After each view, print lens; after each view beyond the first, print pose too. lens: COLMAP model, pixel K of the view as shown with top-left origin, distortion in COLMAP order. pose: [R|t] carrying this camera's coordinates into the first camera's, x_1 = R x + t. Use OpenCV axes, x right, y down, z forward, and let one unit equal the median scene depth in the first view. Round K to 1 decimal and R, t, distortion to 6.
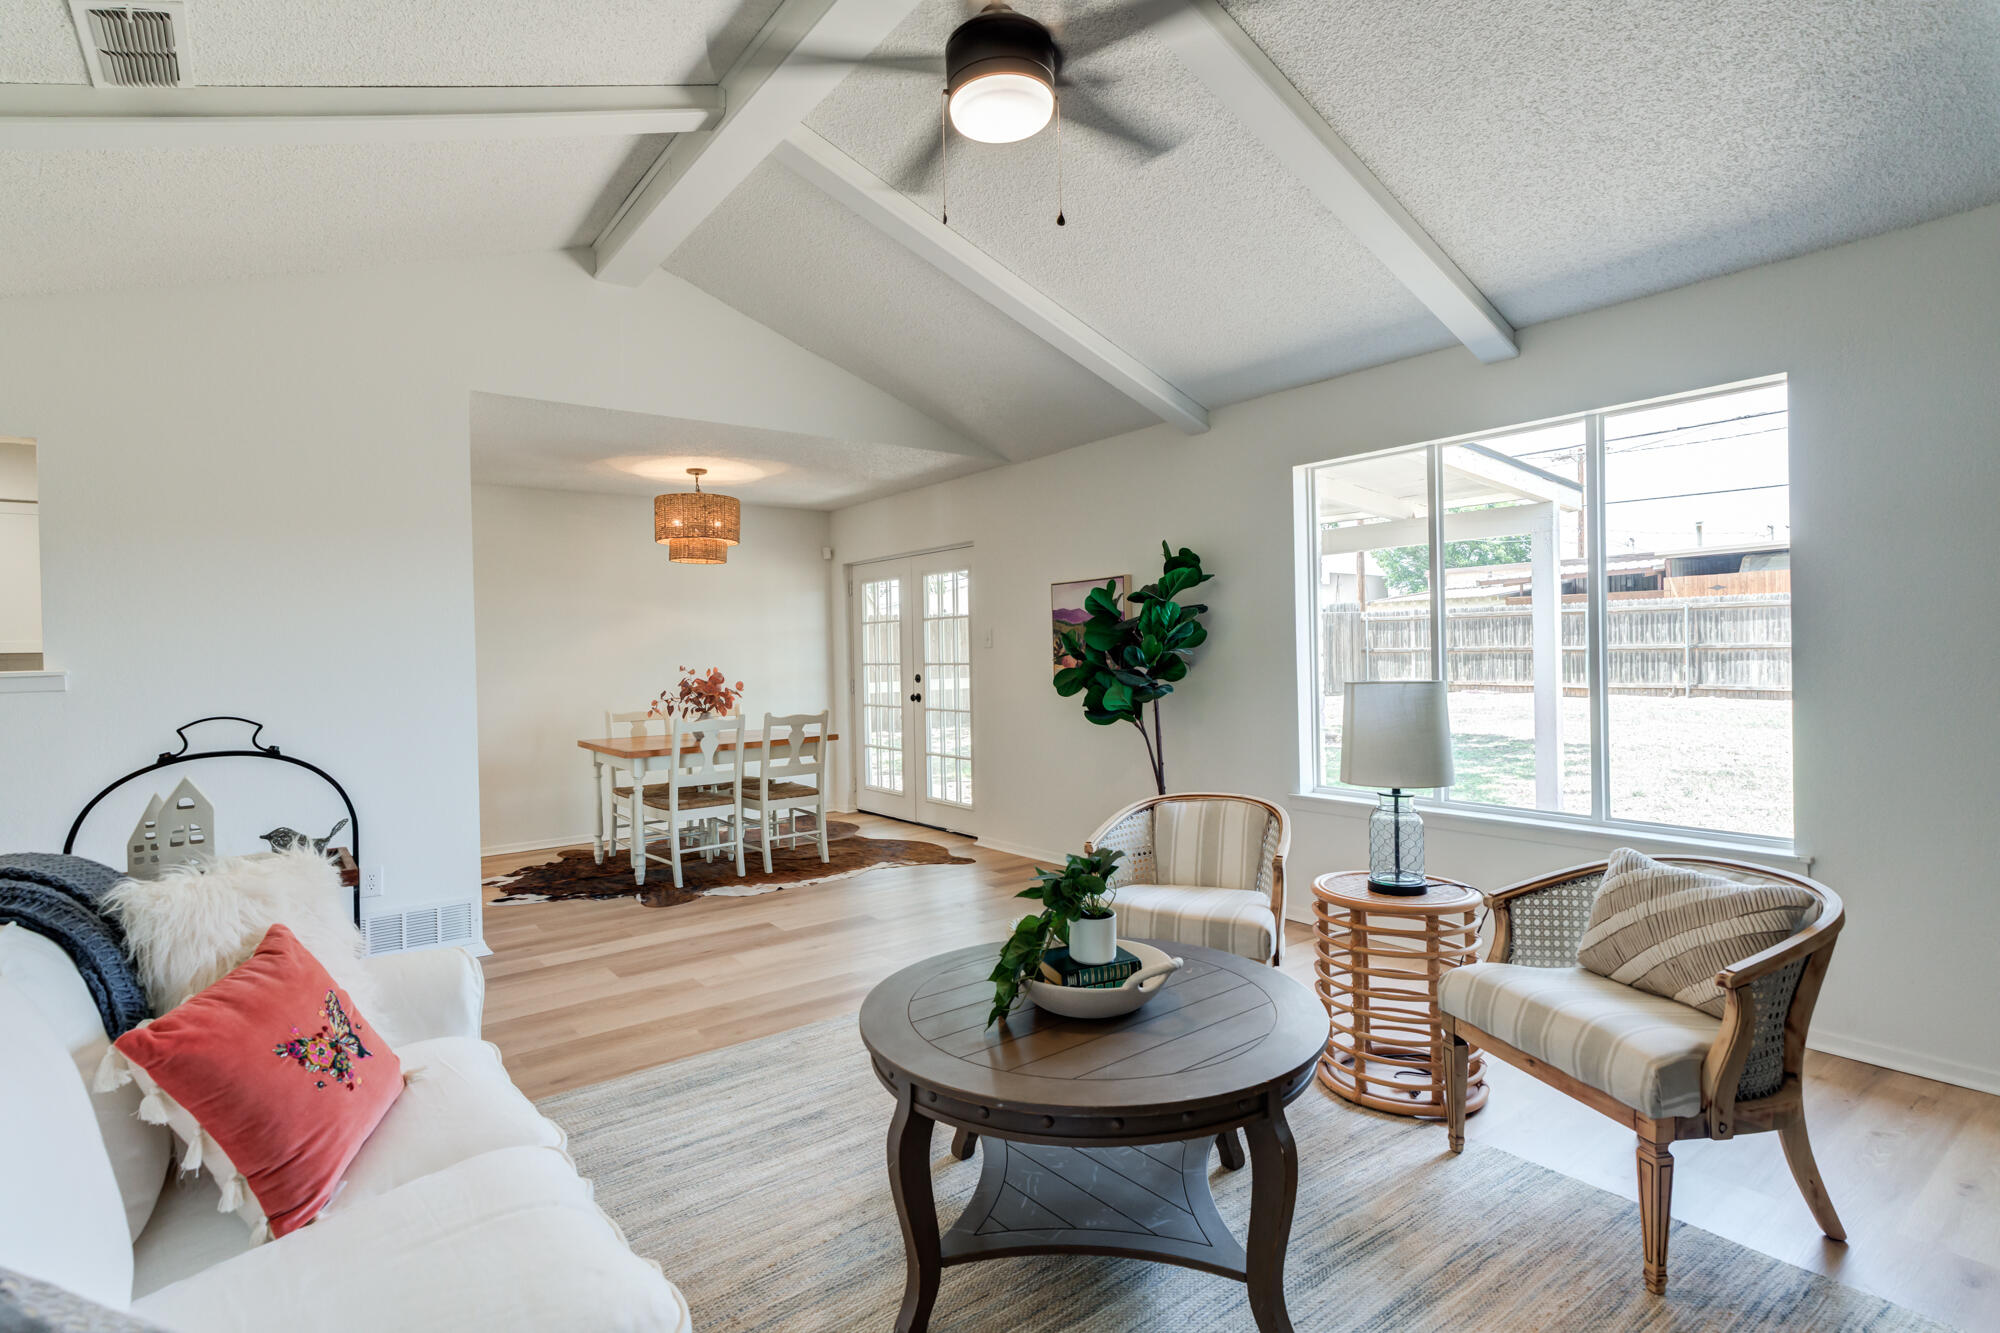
lens RADIAL K [[980.6, 0, 995.4], [0, 980.6, 659.3], [0, 0, 1]] dist [-0.001002, 0.000224]
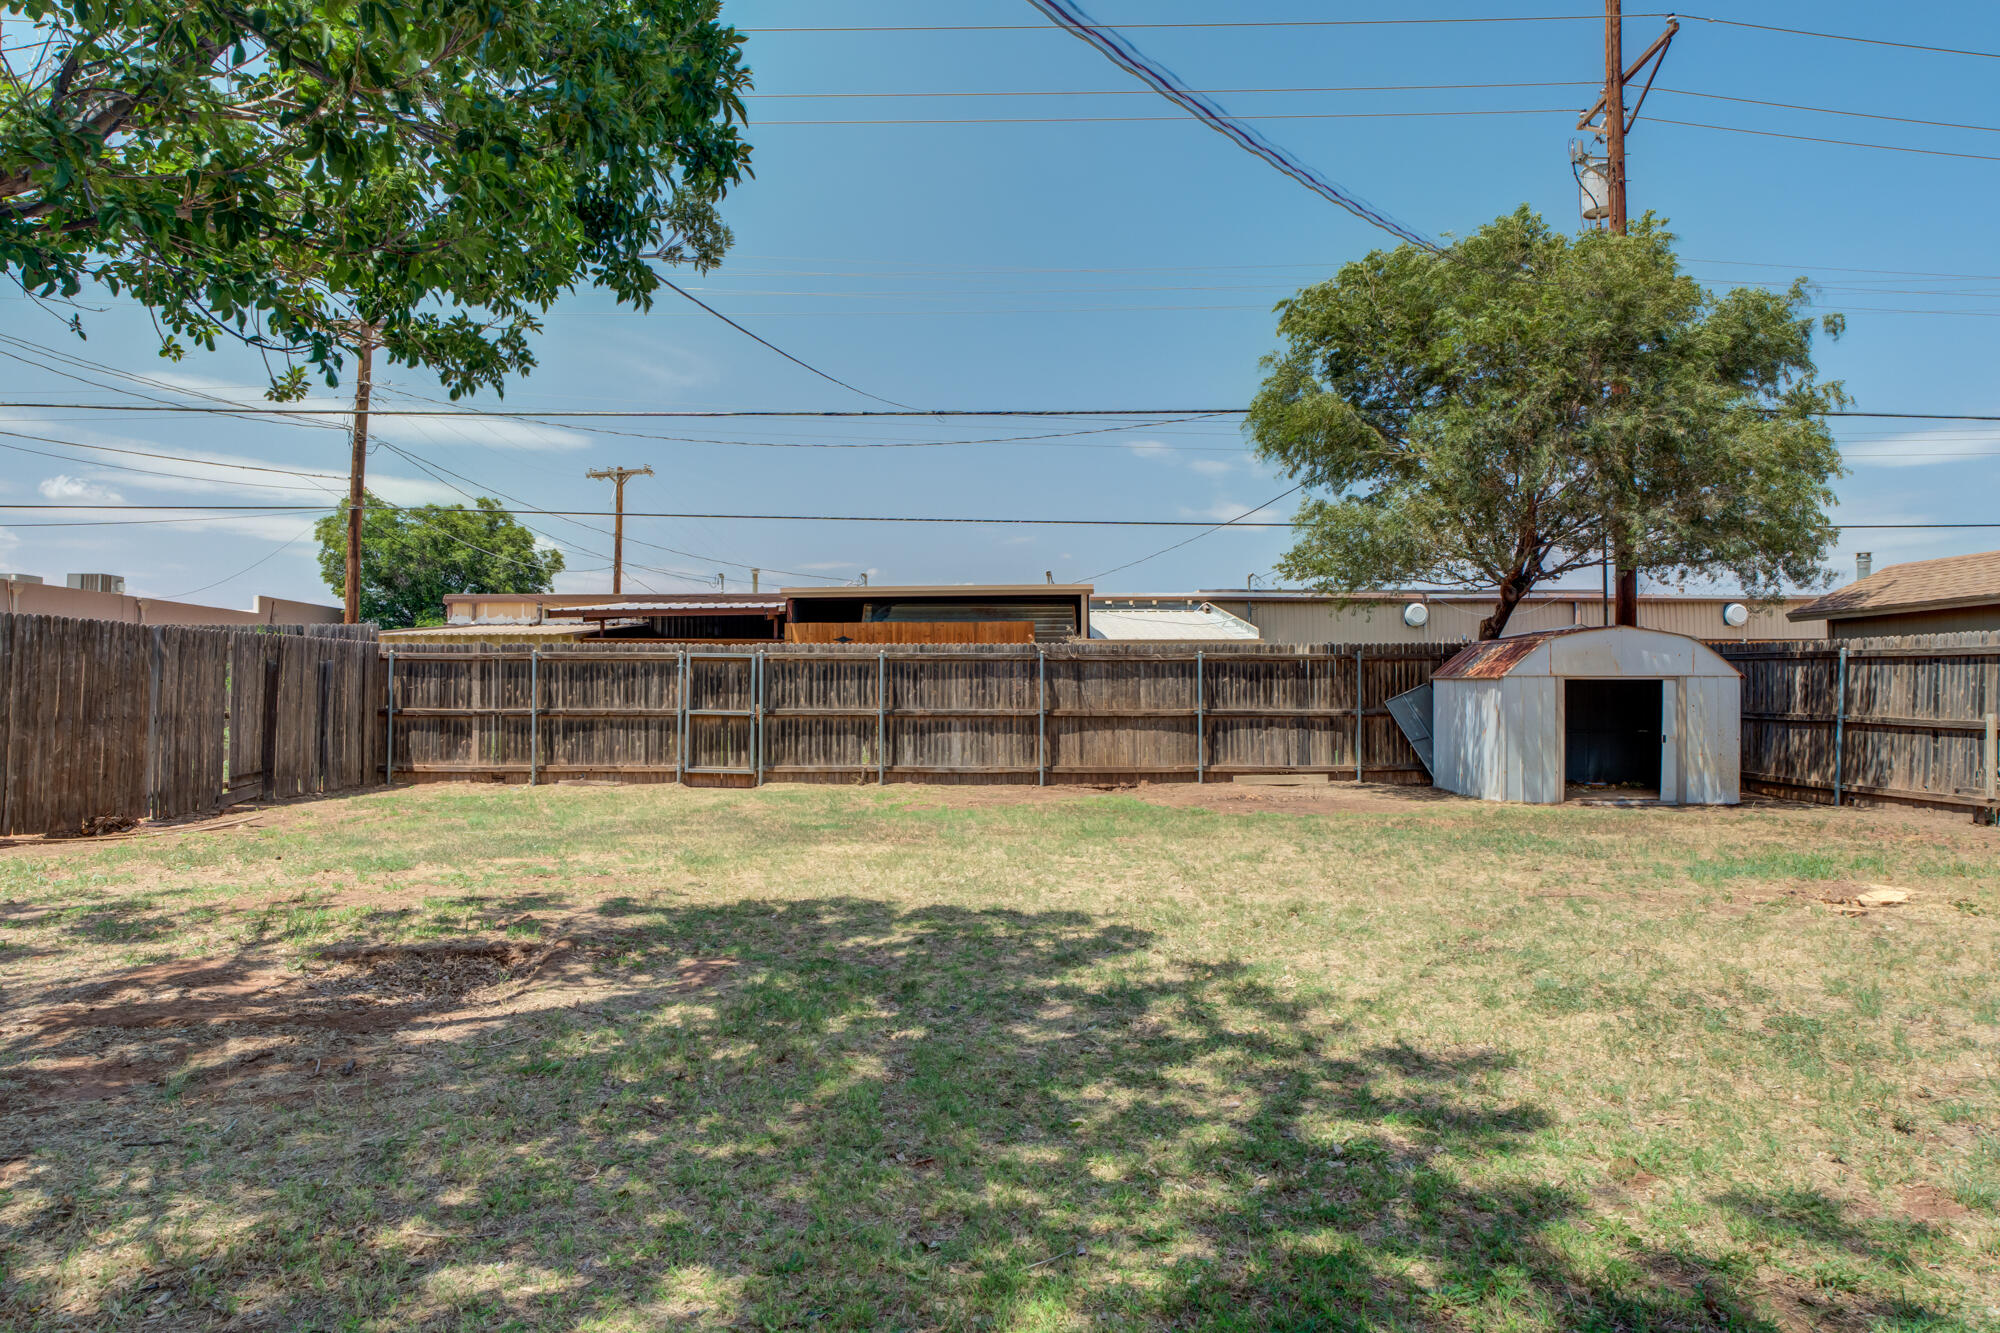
lens RADIAL K [[1182.3, 0, 1008.8], [0, 1182.3, 667.2], [0, 0, 1]] dist [0.006118, 0.000239]
pose [[0.615021, 0.044299, 0.787265, 0.080405], [-0.005264, 0.998629, -0.052081, -0.001774], [-0.788493, 0.027886, 0.614411, 0.380766]]
